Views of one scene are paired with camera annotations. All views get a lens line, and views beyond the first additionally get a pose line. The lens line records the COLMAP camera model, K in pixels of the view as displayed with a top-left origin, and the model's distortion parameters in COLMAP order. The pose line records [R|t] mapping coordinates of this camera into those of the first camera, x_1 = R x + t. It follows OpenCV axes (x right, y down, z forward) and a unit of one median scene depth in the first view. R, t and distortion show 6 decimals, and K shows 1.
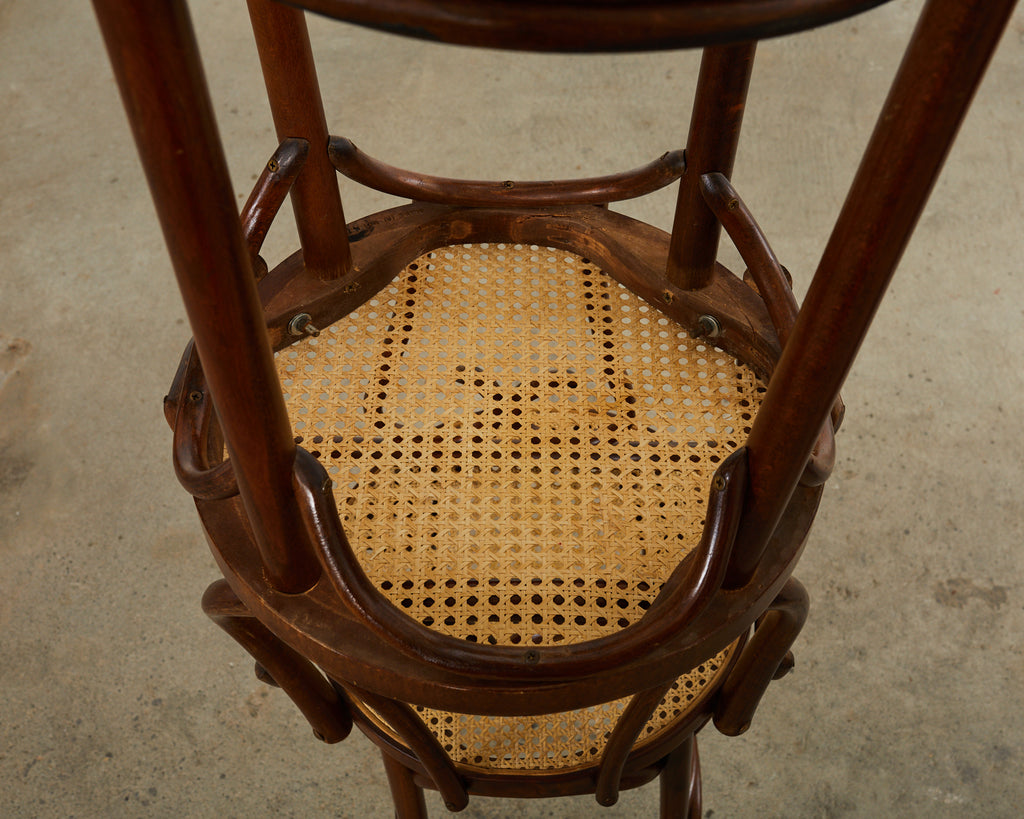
lens RADIAL K [[1228.9, 0, 590.7], [0, 1228.9, 408.5], [0, 0, 1]] dist [-0.057684, 0.087181]
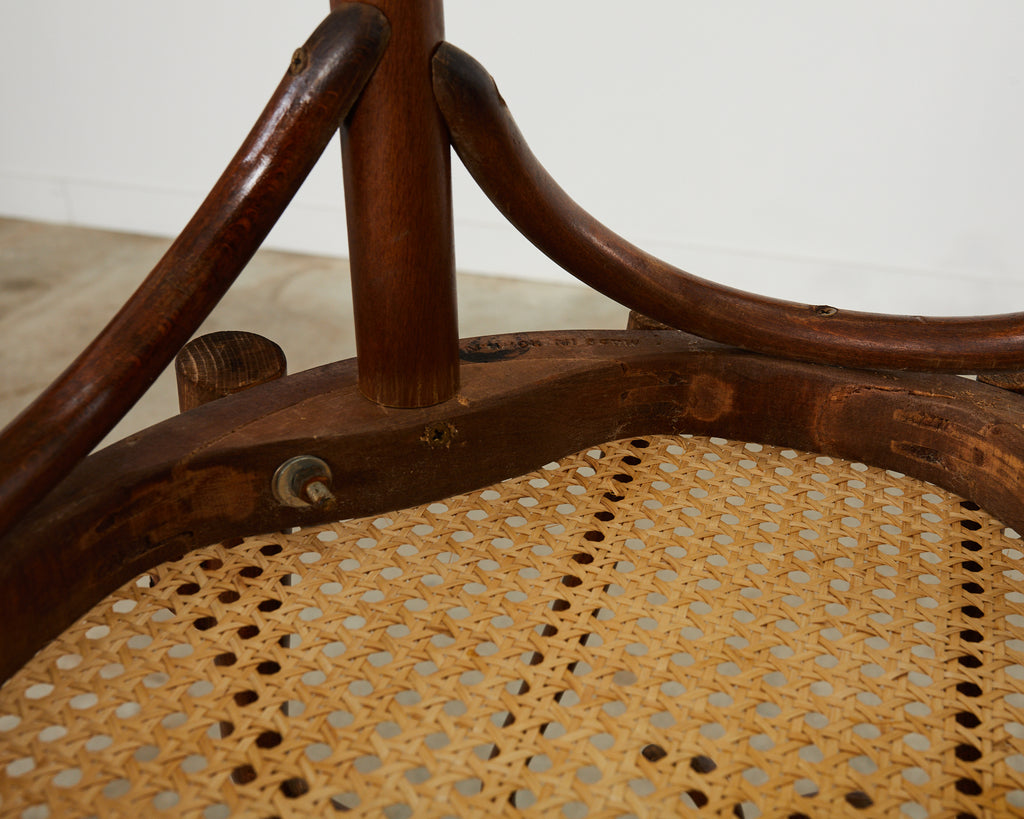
lens RADIAL K [[1307.9, 0, 581.7], [0, 1307.9, 408.4], [0, 0, 1]] dist [-0.065495, 0.072541]
pose [[0.955942, 0.130596, -0.262905, -0.019659], [-0.217471, 0.916627, -0.335411, 0.038756], [0.197183, 0.377808, 0.904644, 0.537021]]
